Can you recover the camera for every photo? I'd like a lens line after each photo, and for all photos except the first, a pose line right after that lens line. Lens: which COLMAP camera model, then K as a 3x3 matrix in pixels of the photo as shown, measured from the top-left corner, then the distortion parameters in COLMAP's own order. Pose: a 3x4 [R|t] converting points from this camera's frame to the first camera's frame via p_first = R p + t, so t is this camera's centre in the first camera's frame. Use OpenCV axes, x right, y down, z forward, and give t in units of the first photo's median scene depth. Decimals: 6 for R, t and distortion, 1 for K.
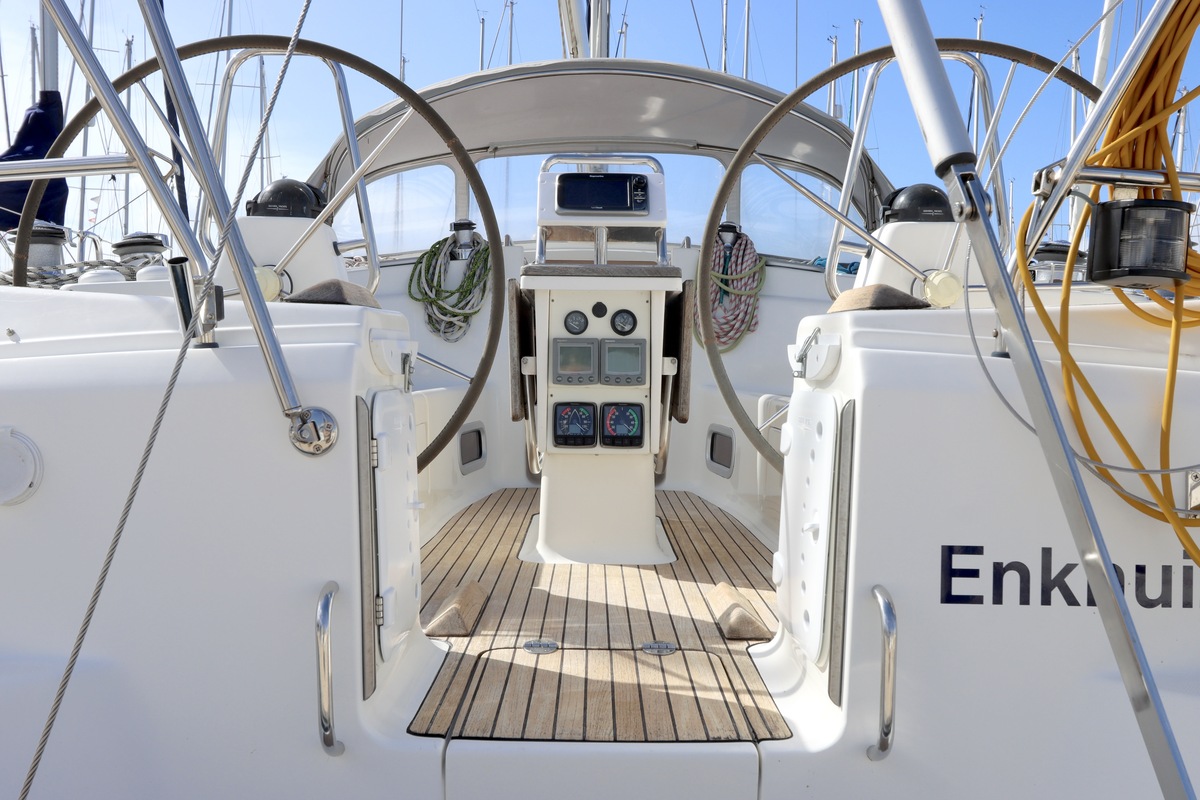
lens RADIAL K [[1155.6, 0, 602.0], [0, 1155.6, 409.6], [0, 0, 1]] dist [0.021872, 0.000000]
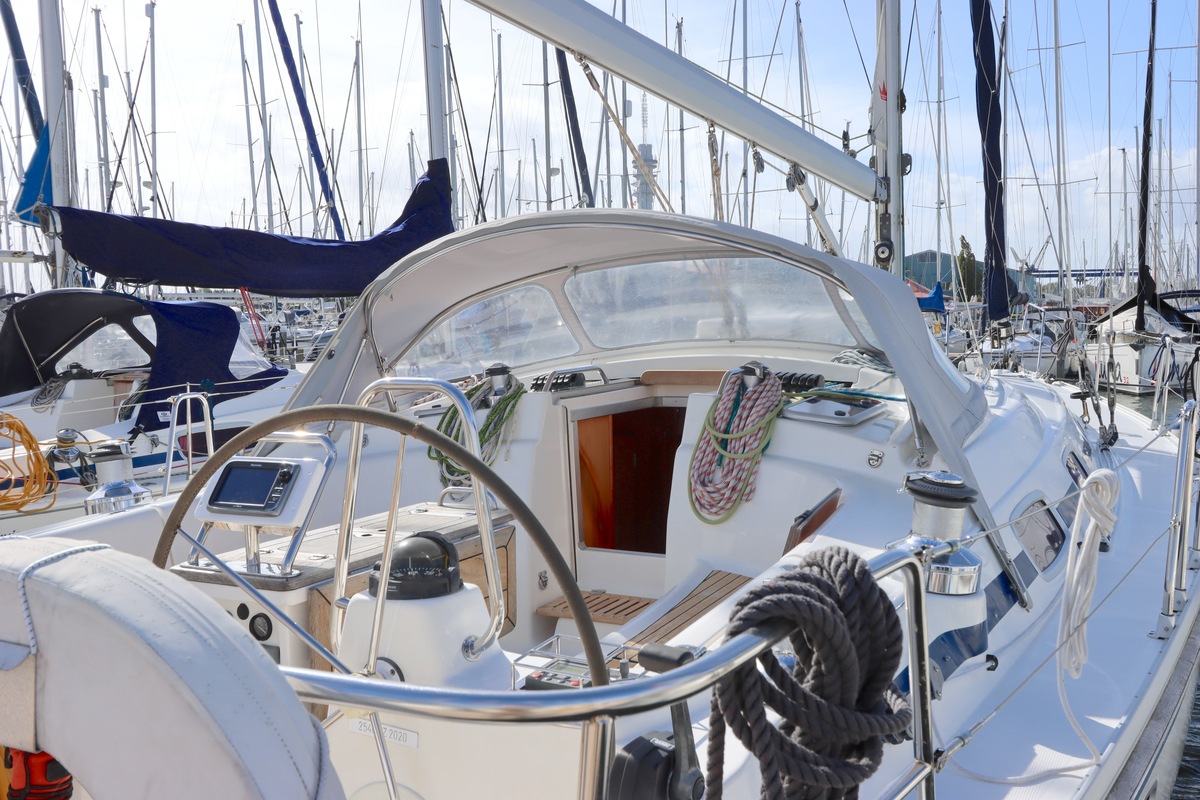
lens RADIAL K [[1146.5, 0, 580.3], [0, 1146.5, 347.7], [0, 0, 1]] dist [0.003143, 0.000000]
pose [[0.866390, -0.024563, -0.498764, 0.720302], [0.028673, 0.999589, 0.000579, -0.296987], [0.498545, -0.014803, 0.866738, 0.313734]]
